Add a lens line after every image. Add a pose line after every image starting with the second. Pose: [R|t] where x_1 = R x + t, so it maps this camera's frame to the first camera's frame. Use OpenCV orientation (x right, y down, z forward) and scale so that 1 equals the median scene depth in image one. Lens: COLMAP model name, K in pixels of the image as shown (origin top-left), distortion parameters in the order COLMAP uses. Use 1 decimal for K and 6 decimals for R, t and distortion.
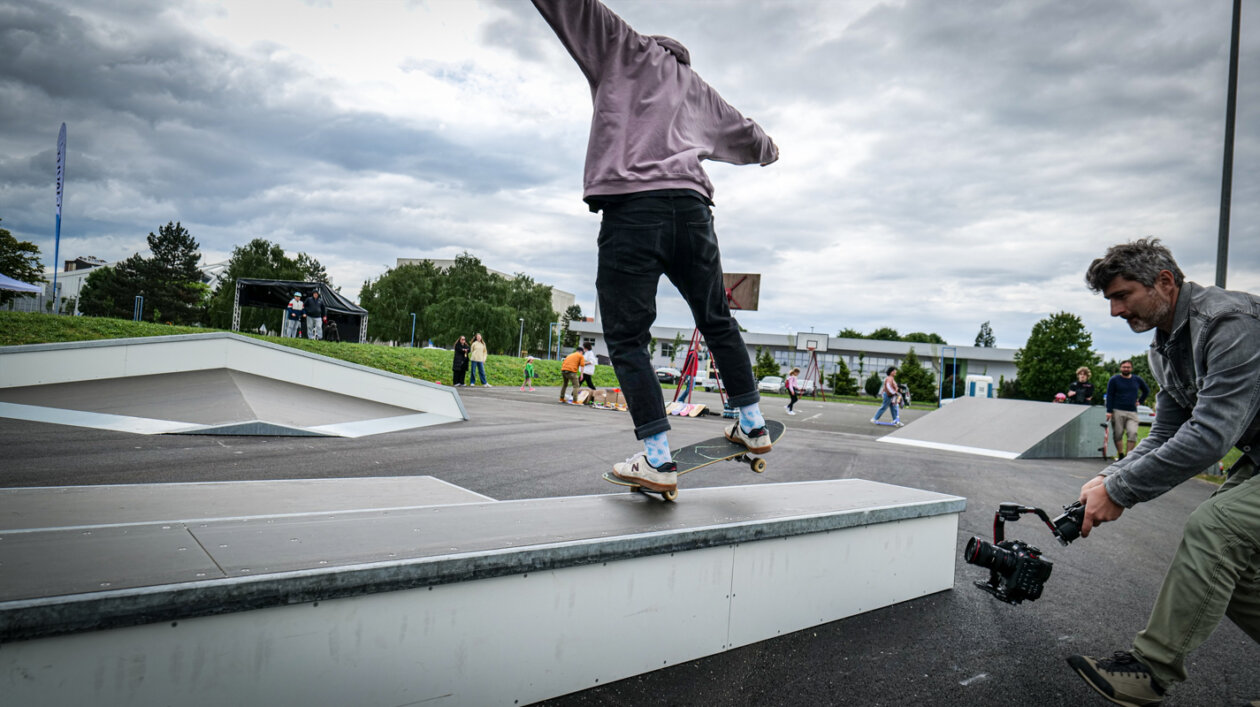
lens RADIAL K [[731.4, 0, 630.0], [0, 731.4, 353.5], [0, 0, 1]] dist [-0.018073, 0.002549]
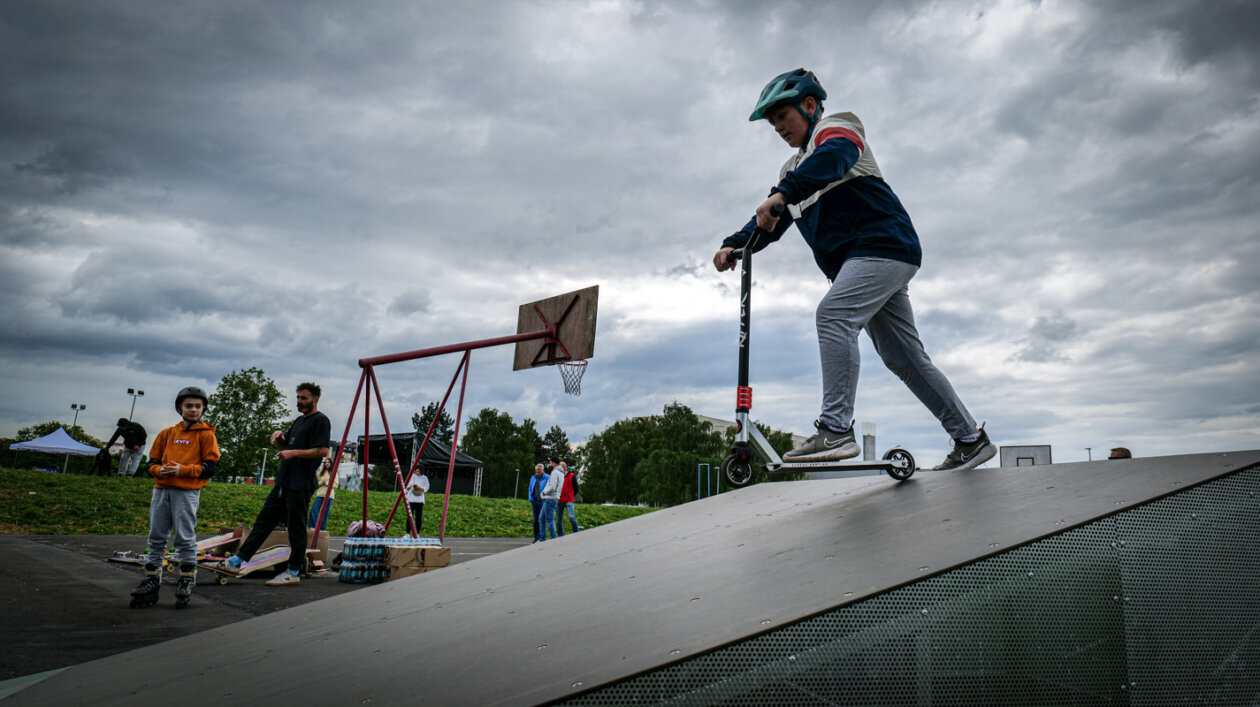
lens RADIAL K [[731.4, 0, 630.0], [0, 731.4, 353.5], [0, 0, 1]] dist [-0.018073, 0.002549]
pose [[0.918291, -0.125068, -0.375632, 0.083252], [0.040261, 0.973373, -0.225662, 0.010918], [0.393853, 0.192100, 0.898876, 0.125209]]
